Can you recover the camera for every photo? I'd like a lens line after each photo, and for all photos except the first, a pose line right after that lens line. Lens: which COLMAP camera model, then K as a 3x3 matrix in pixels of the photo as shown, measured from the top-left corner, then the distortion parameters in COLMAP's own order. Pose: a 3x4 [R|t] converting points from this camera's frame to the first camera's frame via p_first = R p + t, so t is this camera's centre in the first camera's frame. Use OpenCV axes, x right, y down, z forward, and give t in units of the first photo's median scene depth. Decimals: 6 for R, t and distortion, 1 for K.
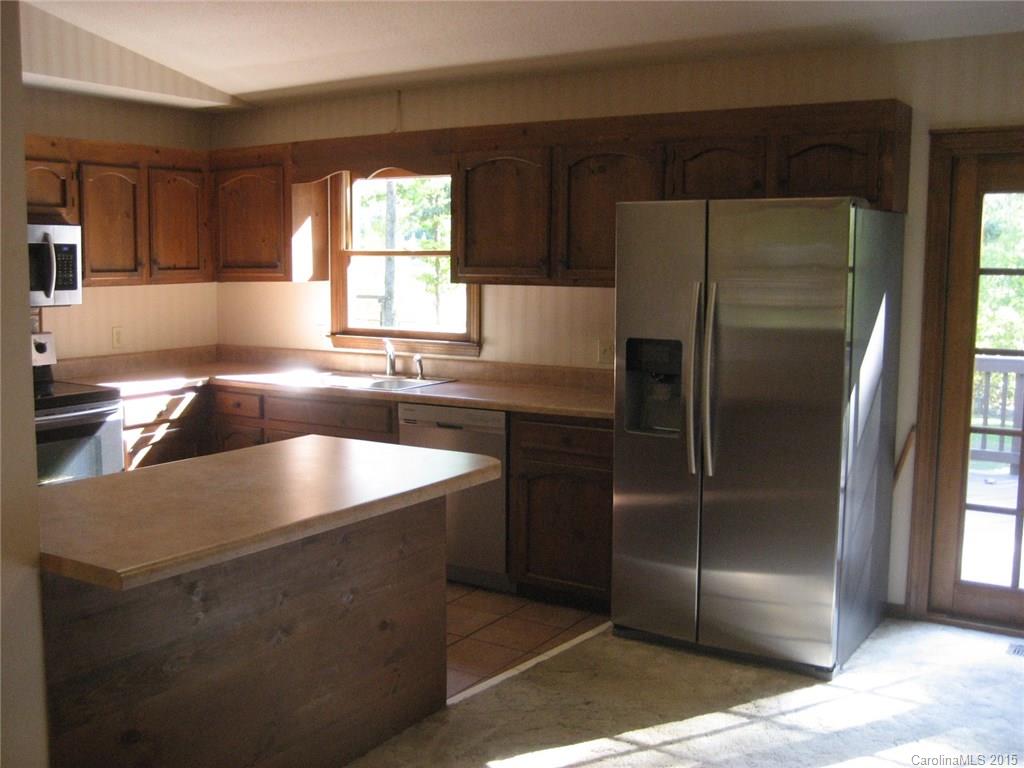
lens RADIAL K [[1082.7, 0, 512.0], [0, 1082.7, 384.0], [0, 0, 1]] dist [-0.155658, 0.217860]
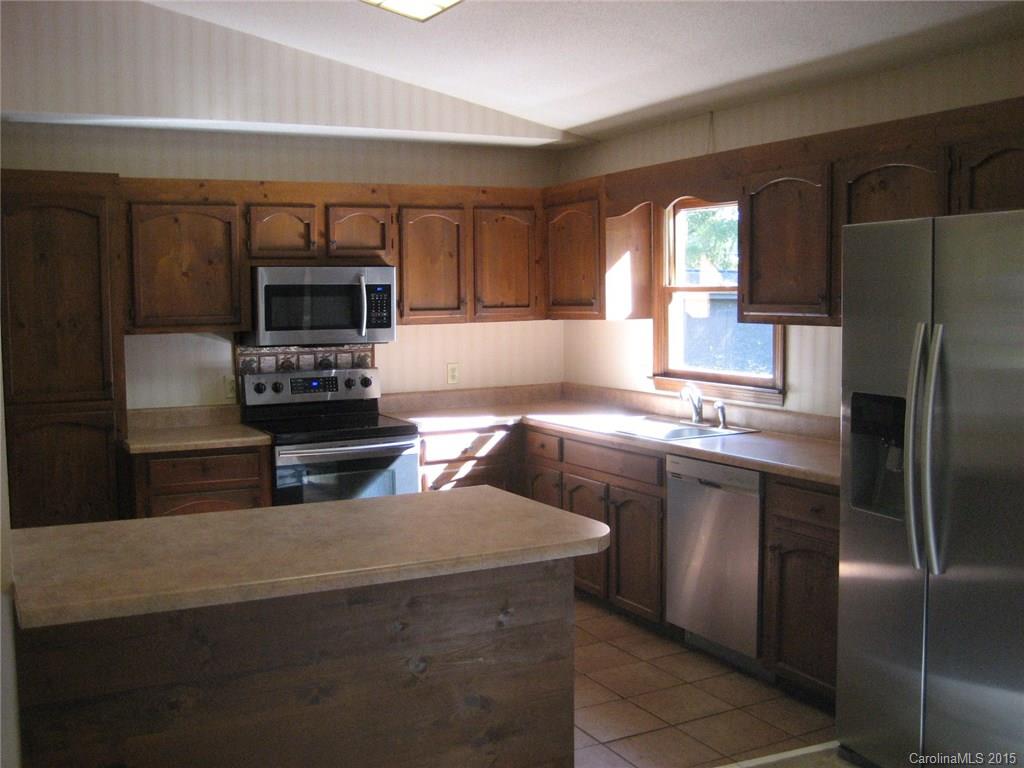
lens RADIAL K [[1082.7, 0, 512.0], [0, 1082.7, 384.0], [0, 0, 1]] dist [-0.155658, 0.217860]
pose [[0.859222, 0.026595, -0.510910, 0.224833], [-0.041697, 0.998966, -0.018123, -0.018086], [0.509900, 0.036875, 0.859443, 0.138884]]
